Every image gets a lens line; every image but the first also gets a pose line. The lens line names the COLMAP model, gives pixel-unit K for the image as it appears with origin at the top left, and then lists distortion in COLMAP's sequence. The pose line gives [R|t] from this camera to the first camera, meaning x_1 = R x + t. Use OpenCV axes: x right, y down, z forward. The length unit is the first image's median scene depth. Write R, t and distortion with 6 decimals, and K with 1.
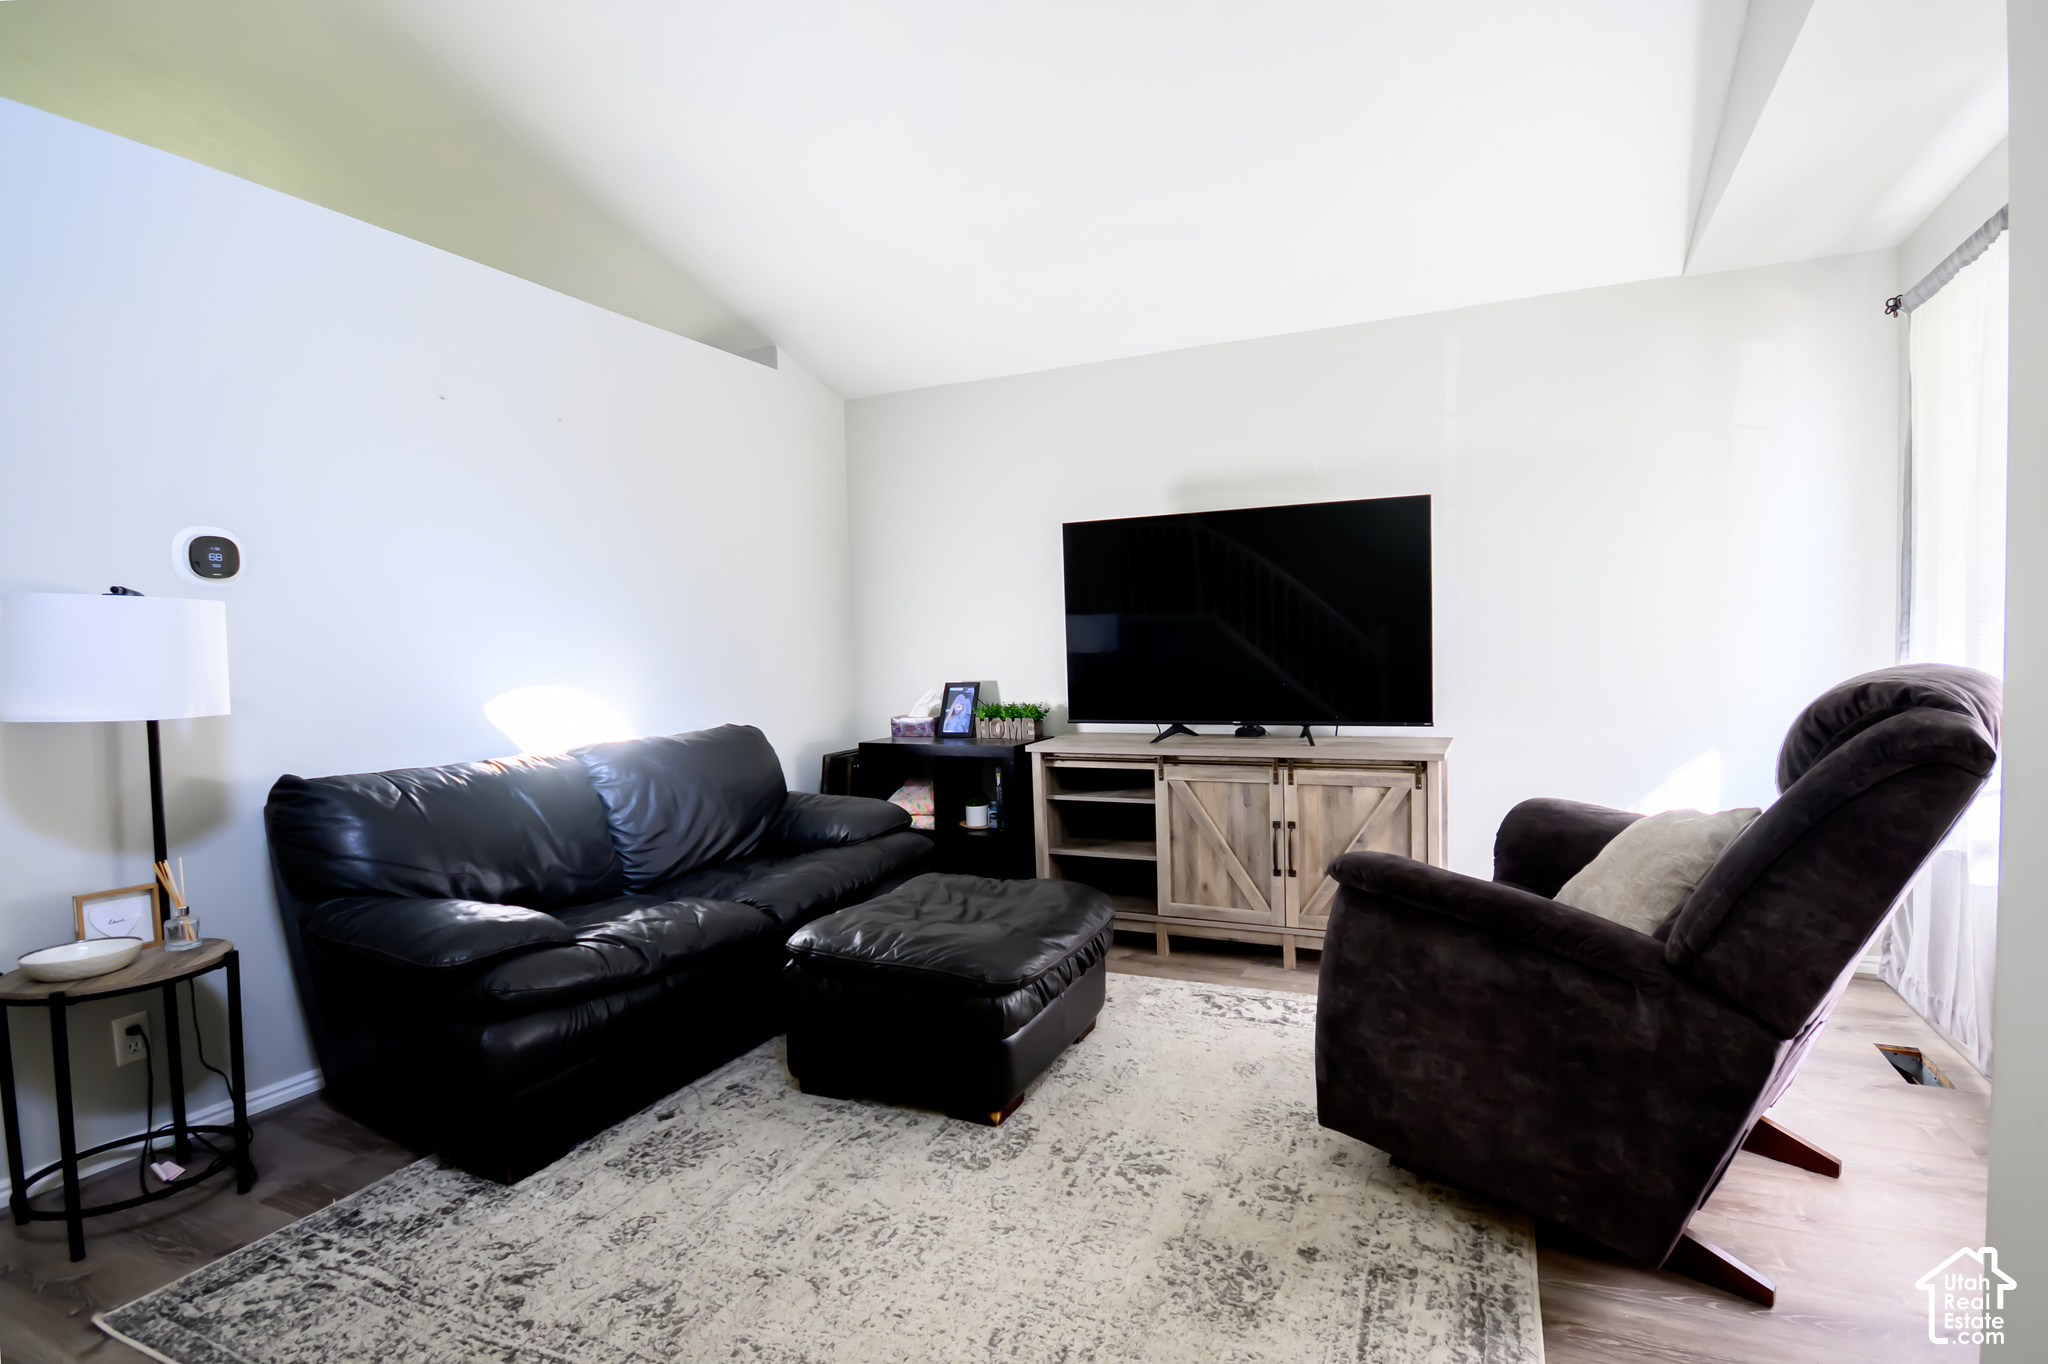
lens RADIAL K [[965.9, 0, 1058.8], [0, 965.9, 680.9], [0, 0, 1]] dist [0.005240, -0.009666]
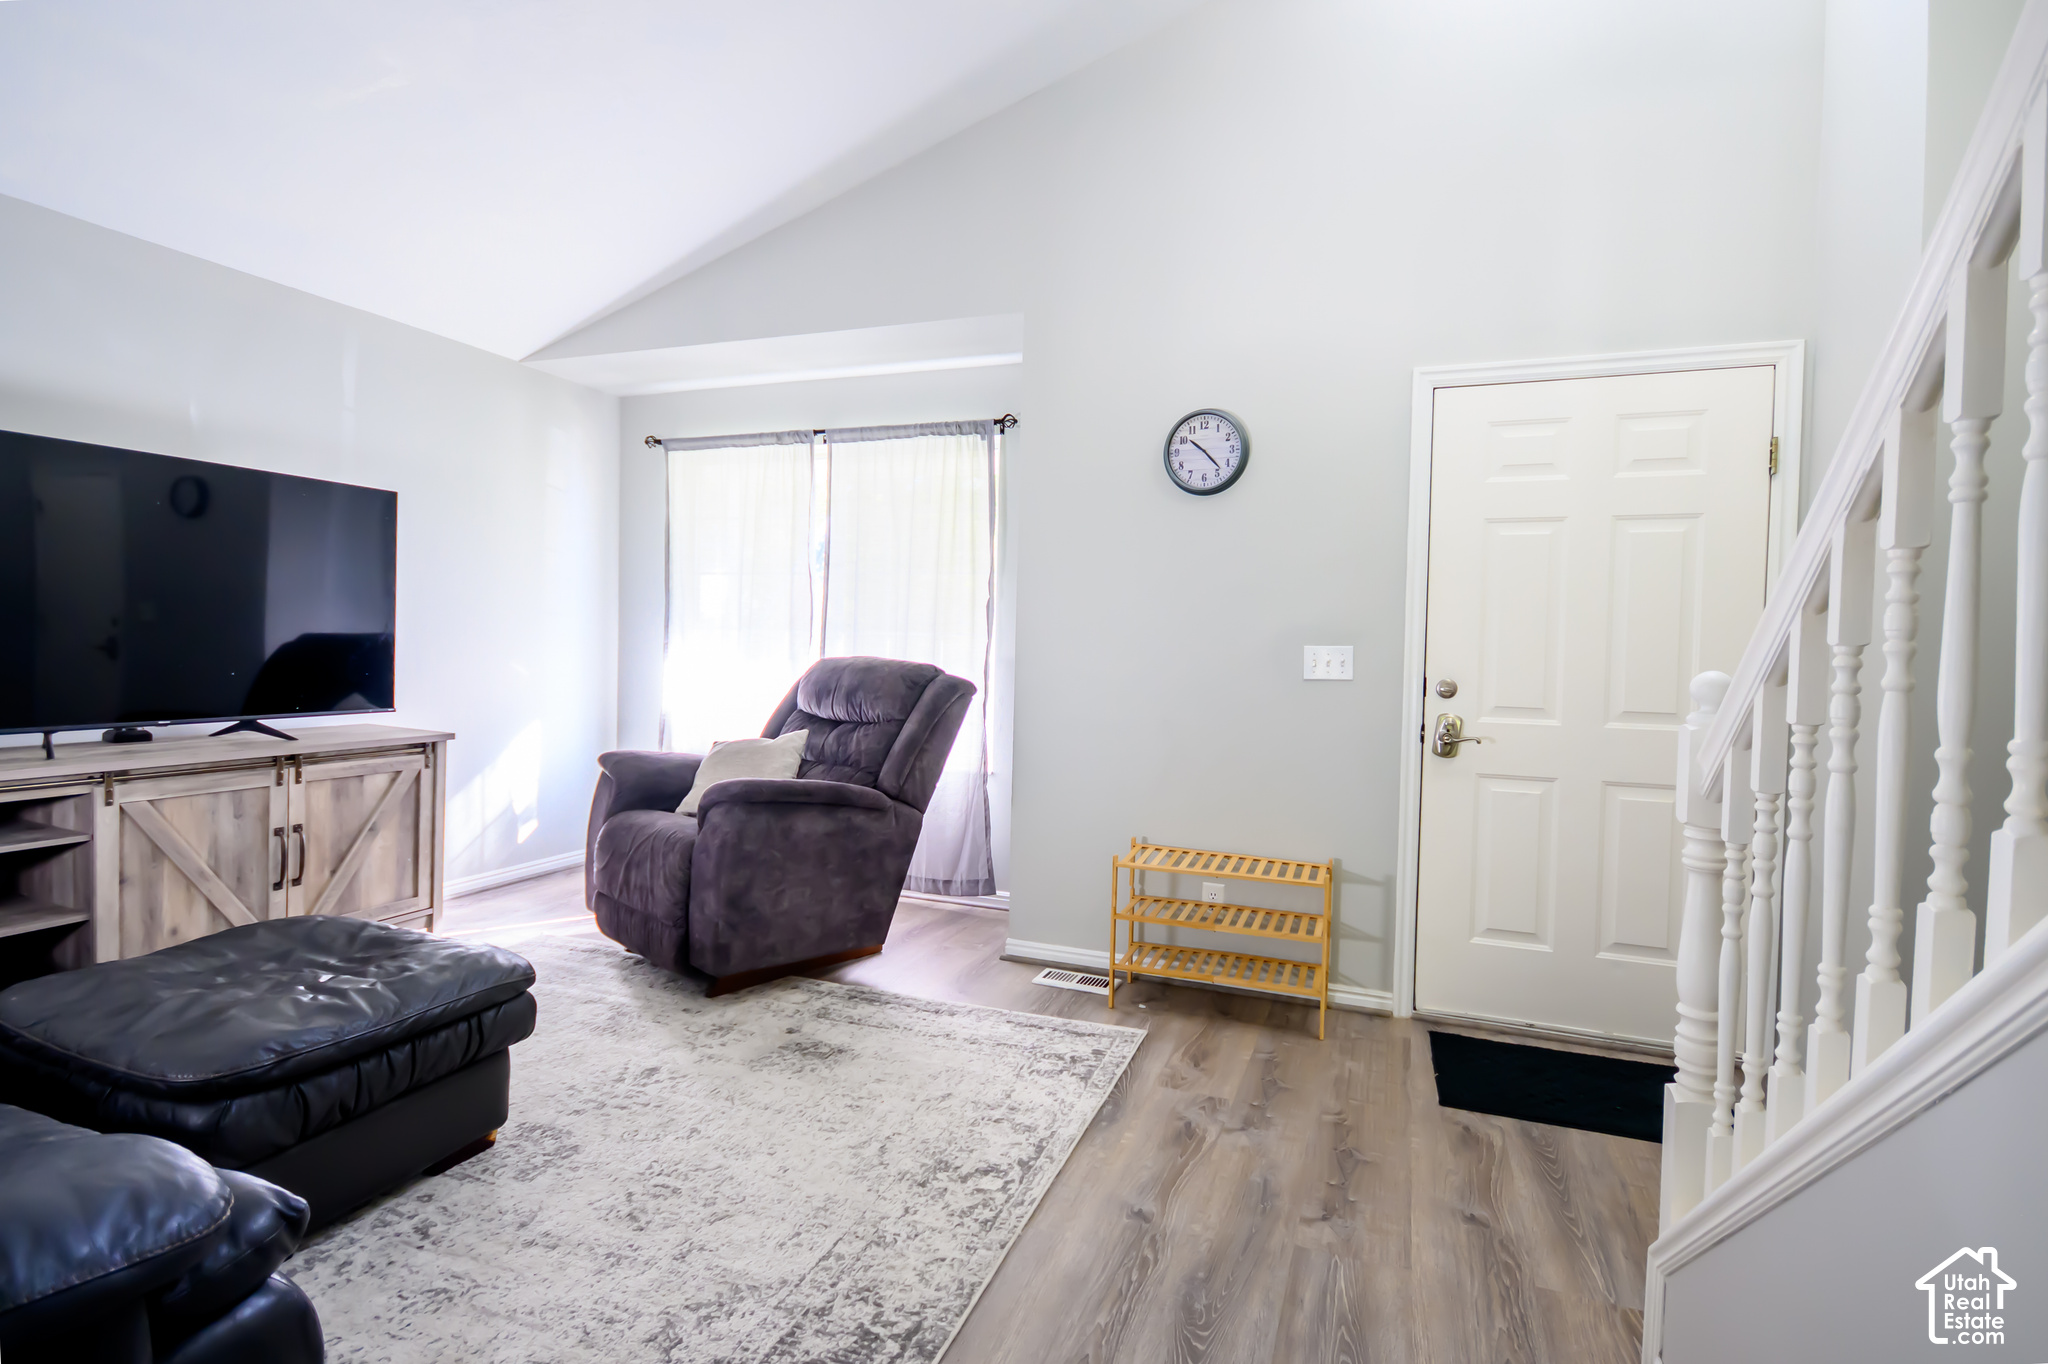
lens RADIAL K [[965.9, 0, 1022.8], [0, 965.9, 673.9], [0, 0, 1]] dist [0.005240, -0.009666]
pose [[-0.032324, -0.007651, 0.999448, -0.975064], [0.009461, 0.999924, 0.007961, 0.006206], [-0.999433, 0.009713, -0.032249, 0.502483]]
